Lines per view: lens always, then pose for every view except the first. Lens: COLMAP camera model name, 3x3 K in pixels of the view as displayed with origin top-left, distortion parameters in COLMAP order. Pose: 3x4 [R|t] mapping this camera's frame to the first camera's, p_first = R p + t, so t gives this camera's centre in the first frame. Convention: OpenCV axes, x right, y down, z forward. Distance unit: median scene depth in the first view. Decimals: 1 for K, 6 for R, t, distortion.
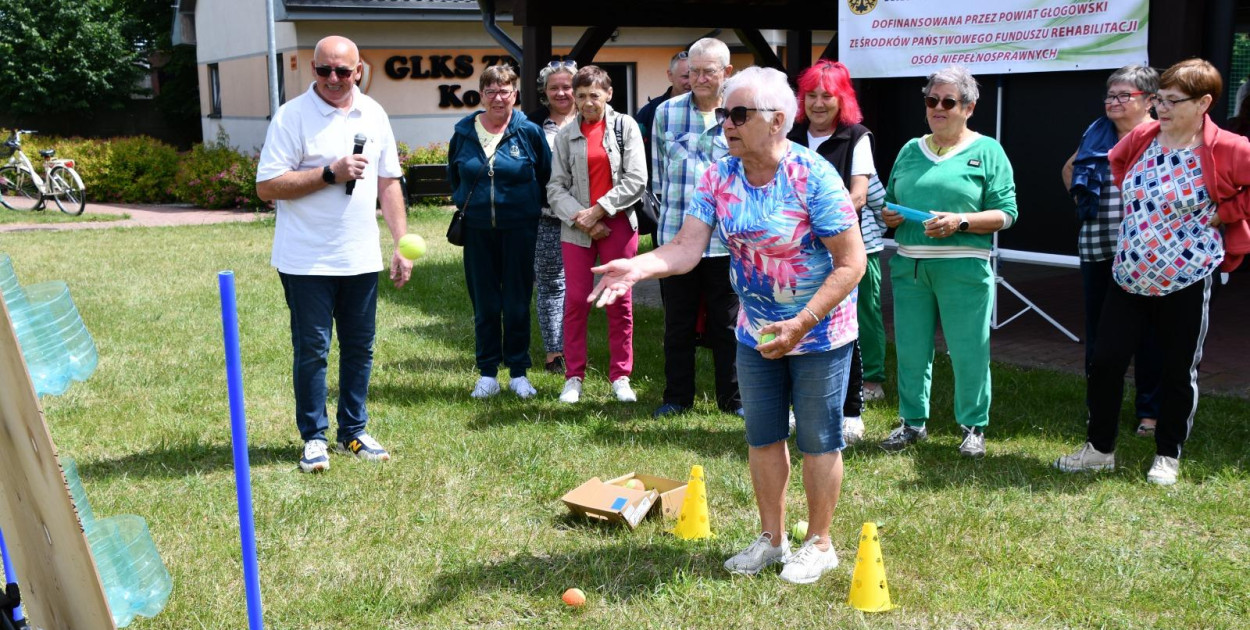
lens RADIAL K [[1584.0, 0, 625.0], [0, 1584.0, 315.0], [0, 0, 1]] dist [0.002838, 0.697097]
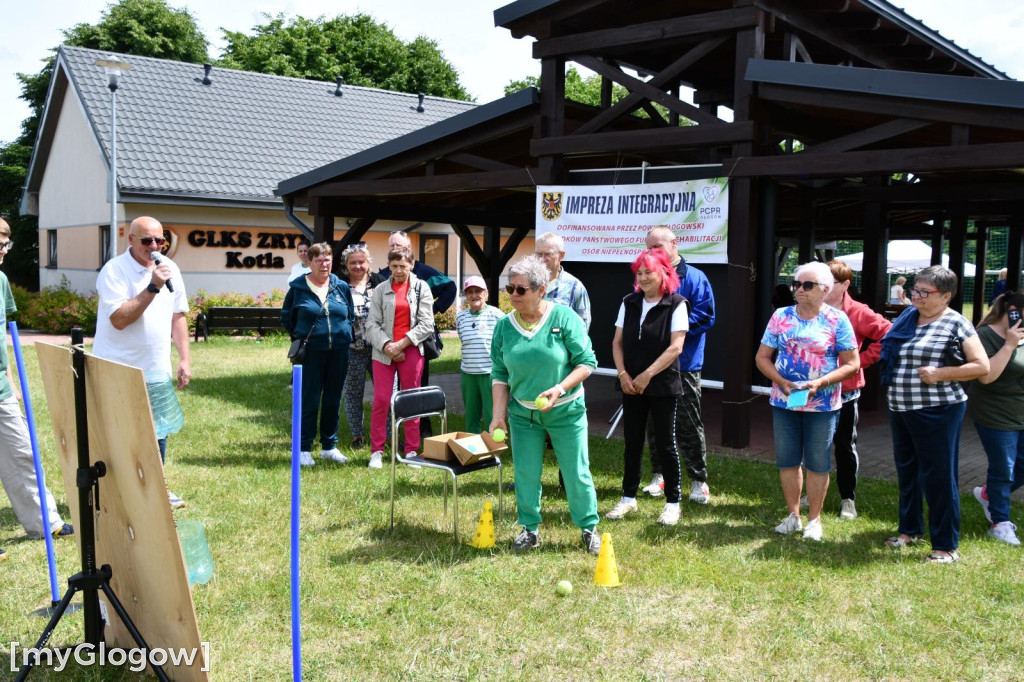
lens RADIAL K [[1161.8, 0, 512.0], [0, 1161.8, 341.0], [0, 0, 1]] dist [-0.002438, 0.036192]
pose [[0.978714, 0.026684, 0.203487, -0.126685], [-0.011938, 0.997235, -0.073351, 0.014623], [-0.204881, 0.069361, 0.976326, -0.112001]]
